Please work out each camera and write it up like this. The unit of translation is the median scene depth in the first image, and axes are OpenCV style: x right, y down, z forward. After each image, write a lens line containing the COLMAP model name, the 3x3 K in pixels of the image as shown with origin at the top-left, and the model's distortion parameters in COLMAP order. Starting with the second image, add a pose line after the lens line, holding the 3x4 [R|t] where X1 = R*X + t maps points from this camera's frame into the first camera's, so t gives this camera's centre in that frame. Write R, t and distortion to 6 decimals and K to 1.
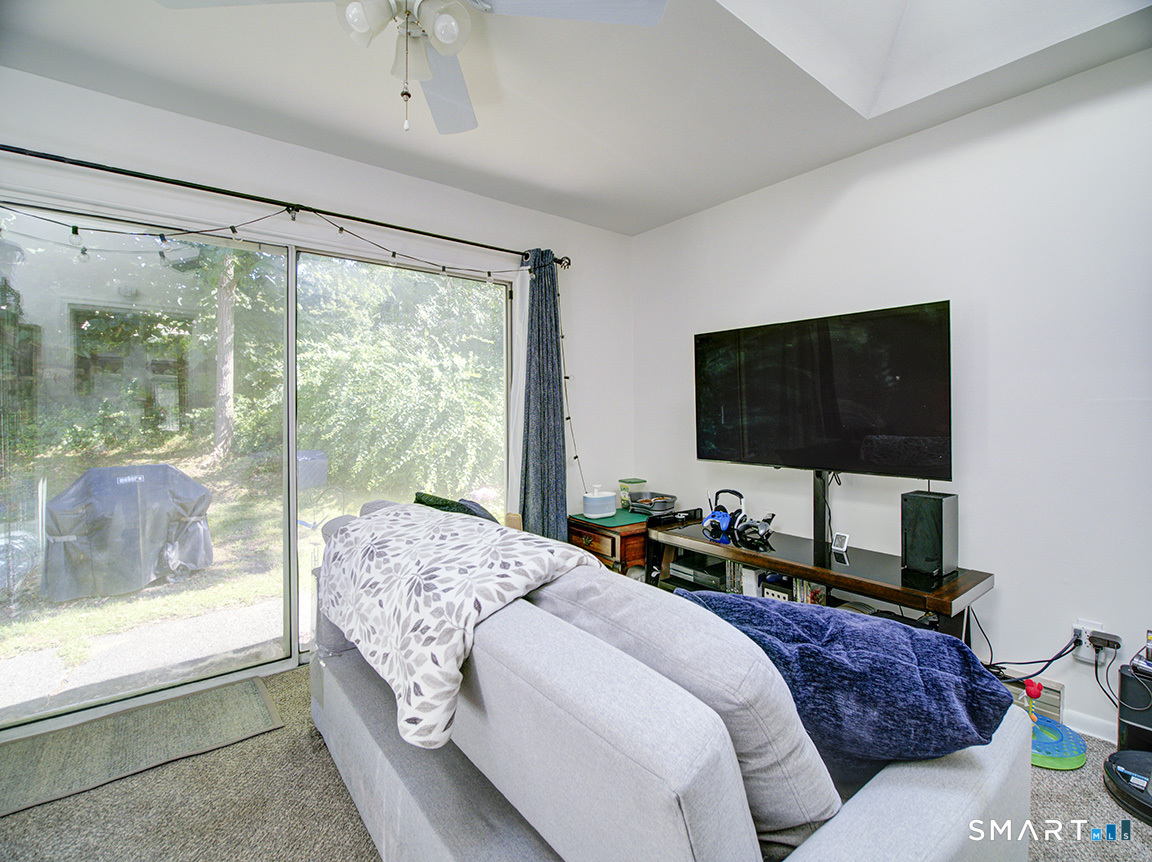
lens RADIAL K [[535.0, 0, 576.8], [0, 535.0, 394.3], [0, 0, 1]] dist [-0.000888, 0.000059]
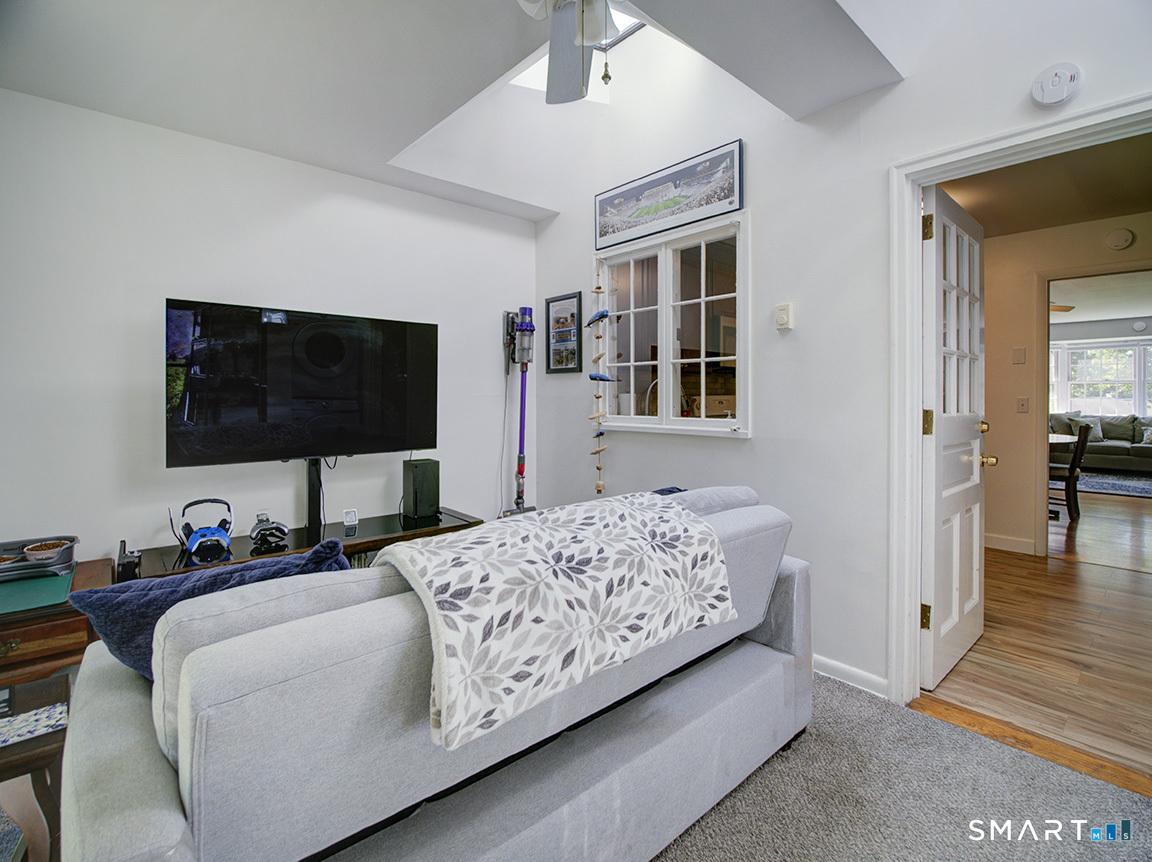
lens RADIAL K [[543.5, 0, 576.8], [0, 543.5, 406.7], [0, 0, 1]] dist [-0.003683, -0.000711]
pose [[-0.060320, -0.003972, 0.998171, -0.353471], [-0.020069, 0.999795, 0.002765, 0.015764], [-0.997977, -0.019865, -0.060387, 0.309724]]
